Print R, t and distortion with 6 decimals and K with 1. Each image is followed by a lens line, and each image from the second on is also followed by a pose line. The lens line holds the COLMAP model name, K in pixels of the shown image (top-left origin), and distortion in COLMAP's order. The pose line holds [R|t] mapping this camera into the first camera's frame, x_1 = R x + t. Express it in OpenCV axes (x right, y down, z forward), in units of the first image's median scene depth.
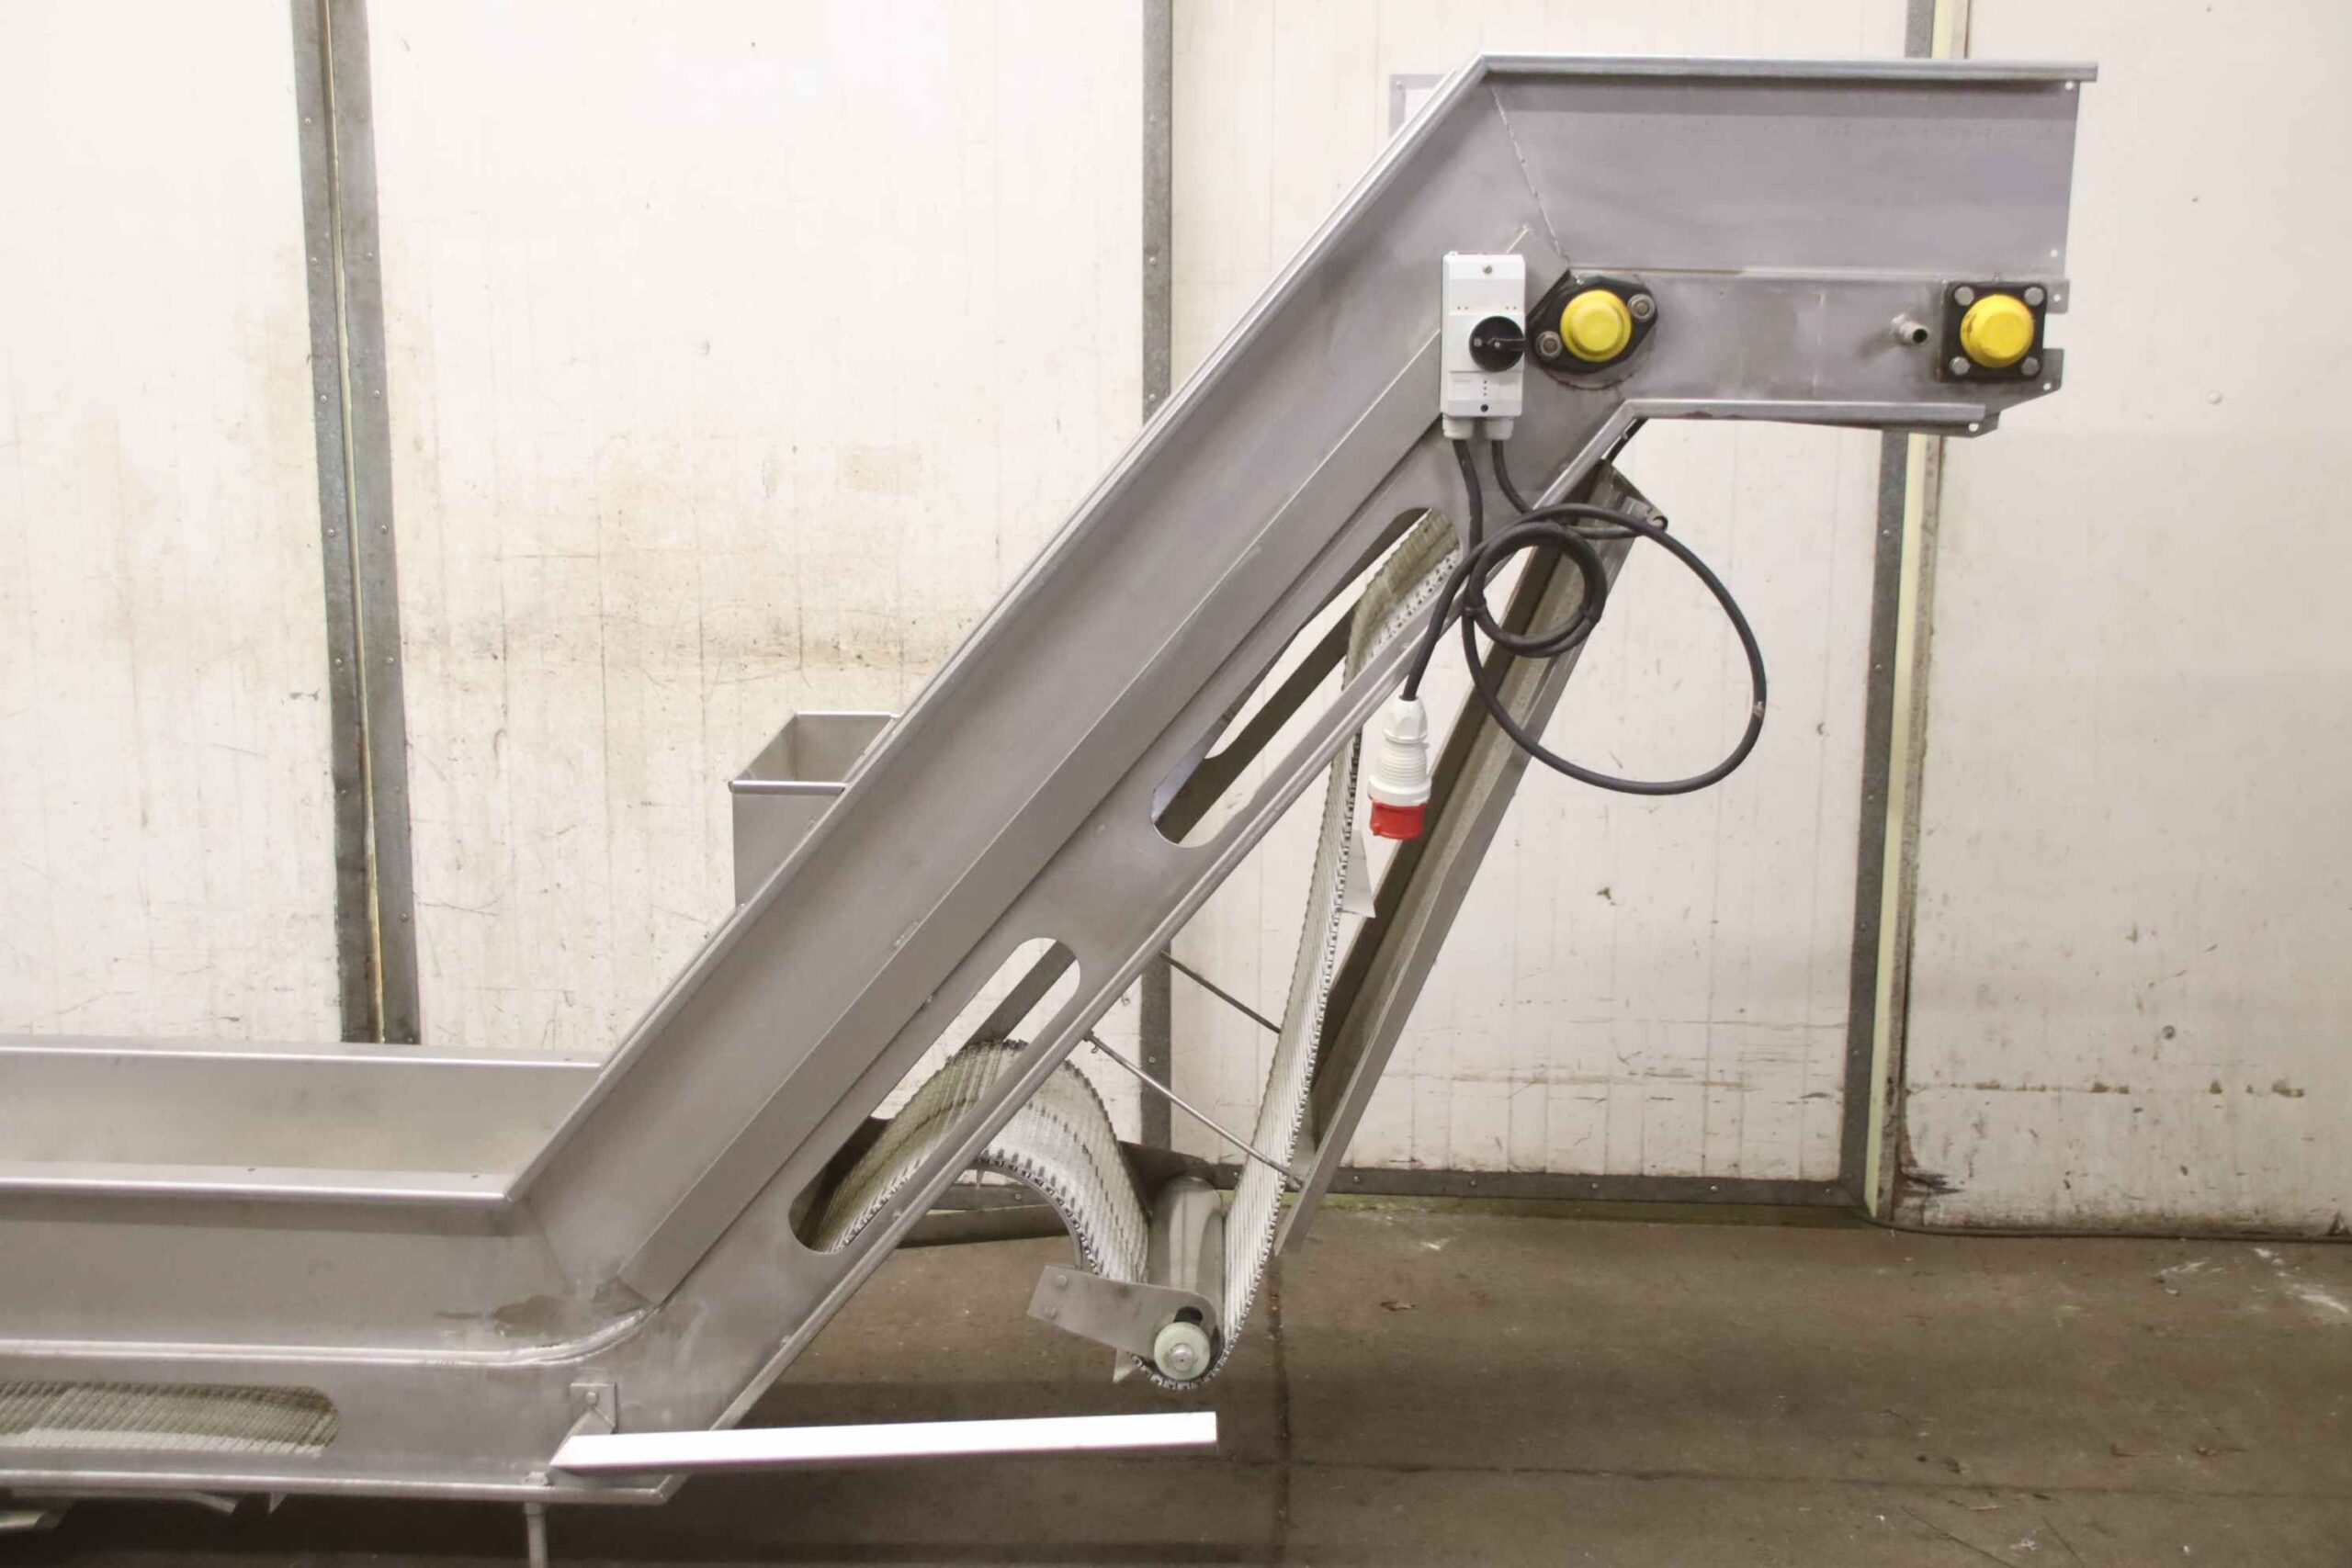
lens RADIAL K [[2939.6, 0, 1176.0], [0, 2939.6, 784.0], [0, 0, 1]] dist [-0.013863, 0.113860]
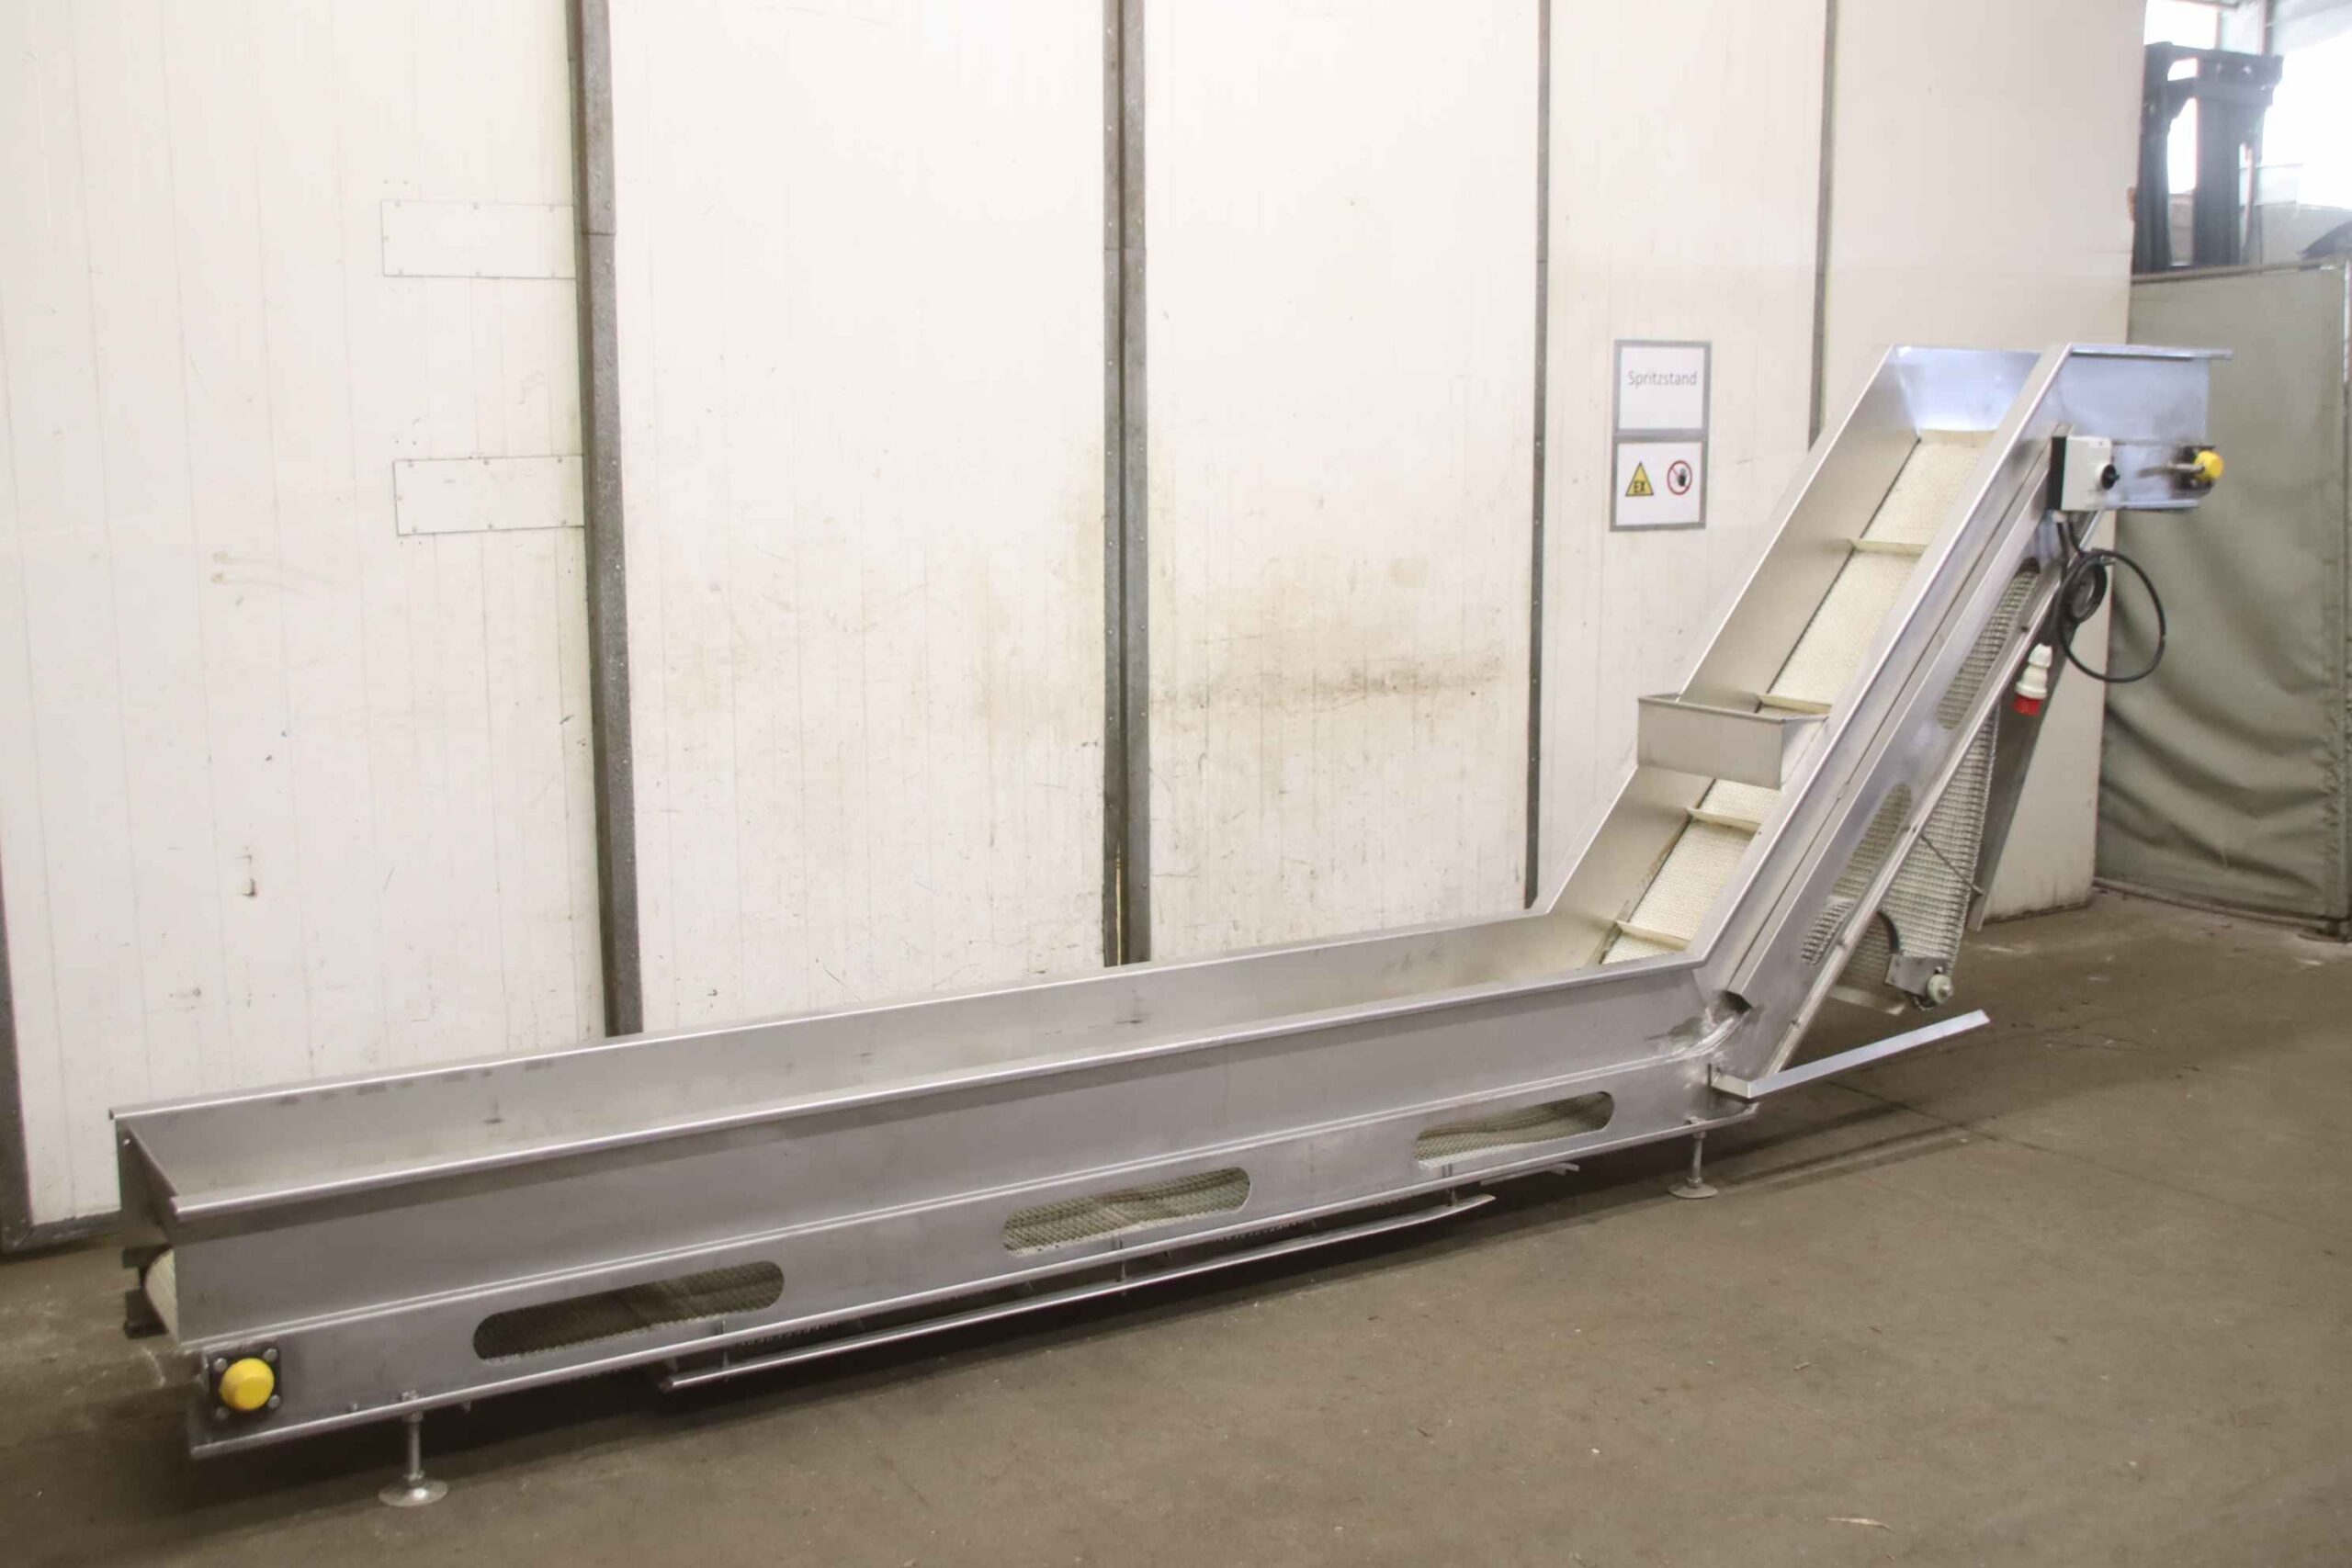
lens RADIAL K [[2423.8, 0, 1176.0], [0, 2423.8, 784.0], [0, 0, 1]] dist [-0.100839, 0.141333]
pose [[0.815179, -0.099659, 0.570571, -0.976993], [0.121860, 0.992547, -0.000740, -0.003749], [-0.566244, 0.070133, 0.821248, -0.033539]]
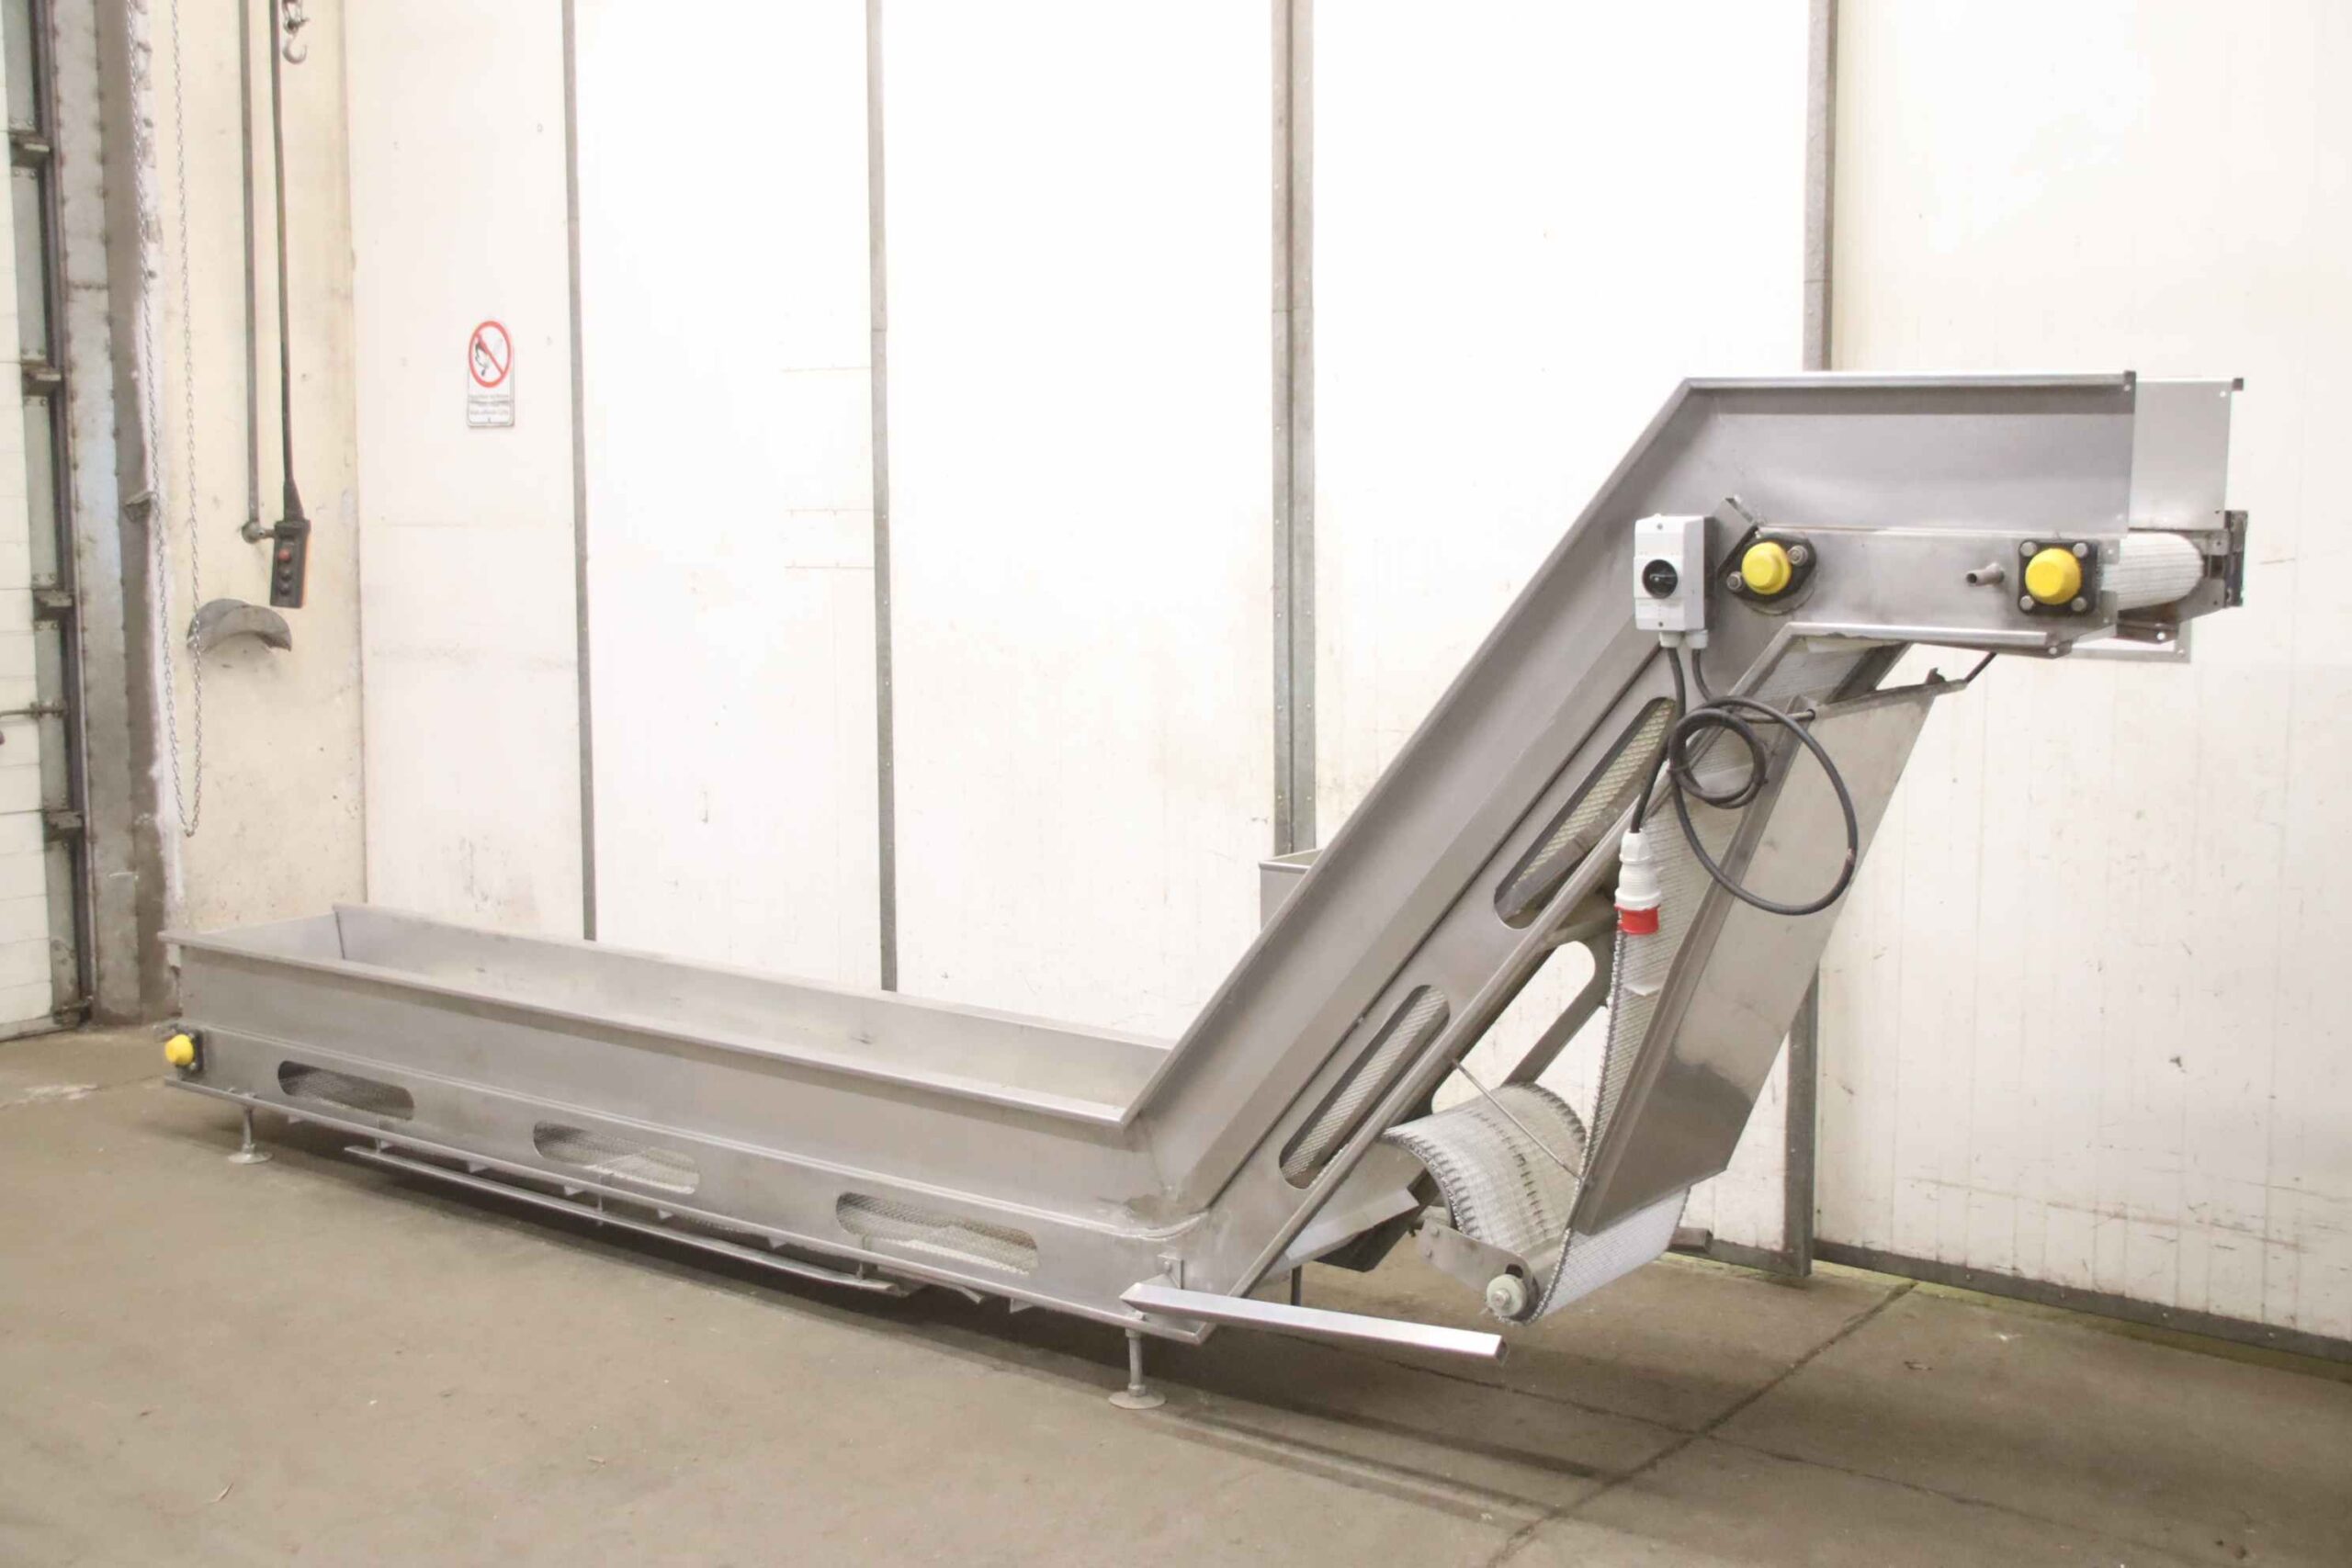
lens RADIAL K [[2703.1, 0, 1176.0], [0, 2703.1, 784.0], [0, 0, 1]] dist [-0.092736, 0.322153]
pose [[0.819003, 0.058283, -0.570822, 0.433210], [-0.106430, 0.992995, -0.051314, 0.025361], [0.563832, 0.102779, 0.819469, -0.116474]]
